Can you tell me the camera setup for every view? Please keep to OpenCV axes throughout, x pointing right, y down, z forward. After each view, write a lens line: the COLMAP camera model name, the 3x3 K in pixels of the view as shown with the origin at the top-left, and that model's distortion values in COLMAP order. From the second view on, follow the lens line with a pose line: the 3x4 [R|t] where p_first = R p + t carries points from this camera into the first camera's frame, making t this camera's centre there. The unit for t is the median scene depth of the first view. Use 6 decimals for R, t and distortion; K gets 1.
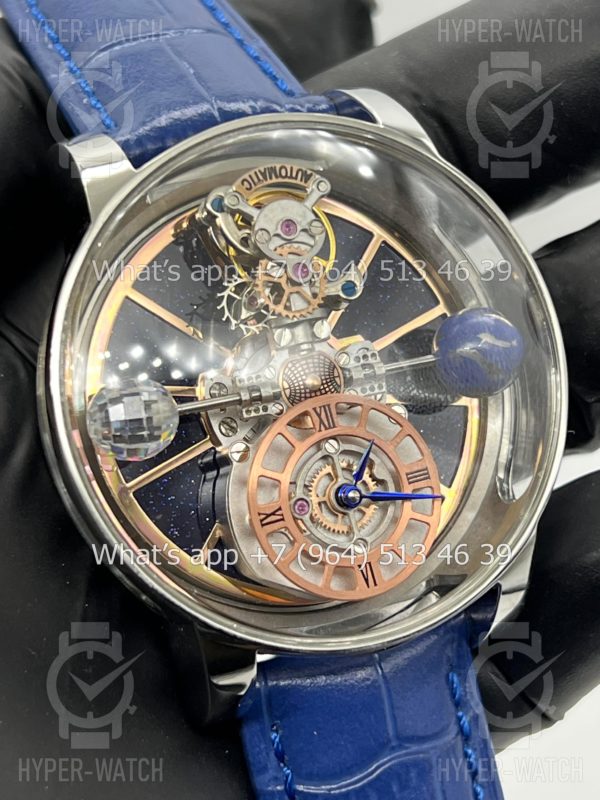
lens RADIAL K [[1863.9, 0, 306.8], [0, 1863.9, 388.5], [0, 0, 1]] dist [0.308872, 0.000000]
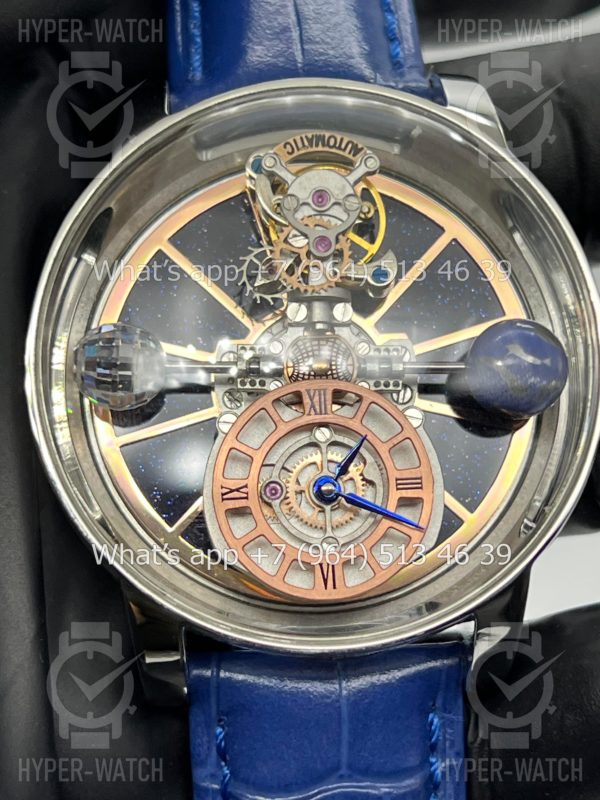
lens RADIAL K [[1863.9, 0, 299.4], [0, 1863.9, 397.3], [0, 0, 1]] dist [0.308872, 0.000000]
pose [[0.939938, 0.165587, -0.298493, 0.275998], [-0.182663, 0.982716, -0.030041, 0.042479], [0.288359, 0.082760, 0.953939, 0.105221]]
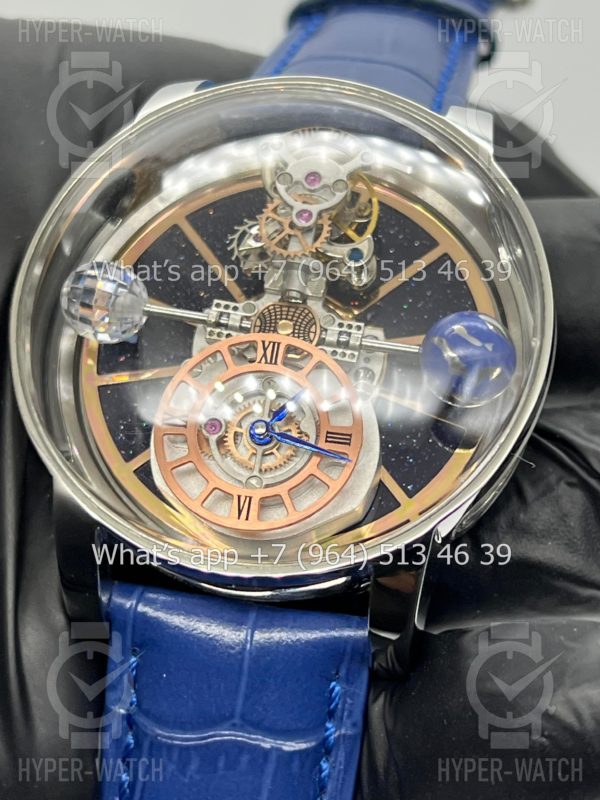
lens RADIAL K [[1863.9, 0, 304.4], [0, 1863.9, 393.8], [0, 0, 1]] dist [0.308872, 0.000000]
pose [[0.830477, 0.223730, -0.510151, 0.527750], [-0.361821, 0.912966, -0.188623, 0.212661], [0.423549, 0.341231, 0.839147, 0.182660]]
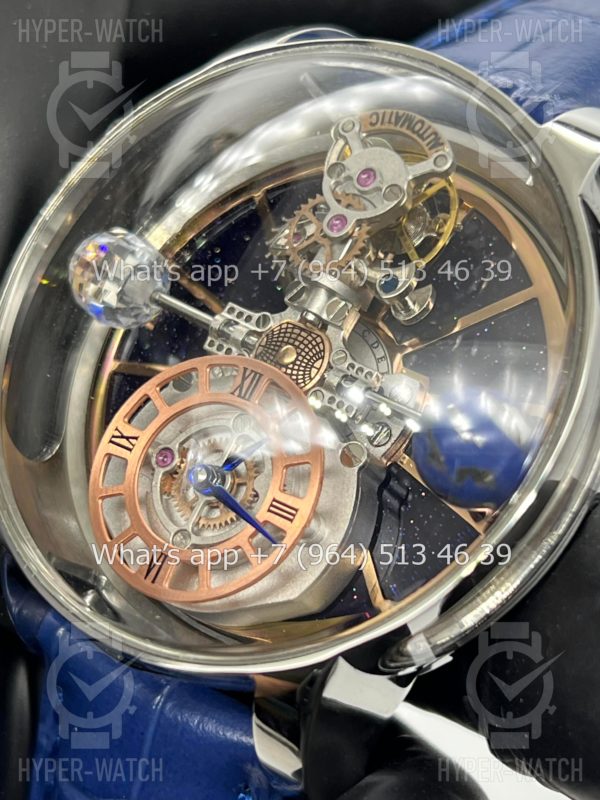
lens RADIAL K [[1863.9, 0, 305.6], [0, 1863.9, 398.0], [0, 0, 1]] dist [0.308872, 0.000000]
pose [[0.492935, 0.422968, -0.760338, 0.628002], [-0.565333, 0.819978, 0.089635, -0.065136], [0.661373, 0.385660, 0.643314, 0.495260]]
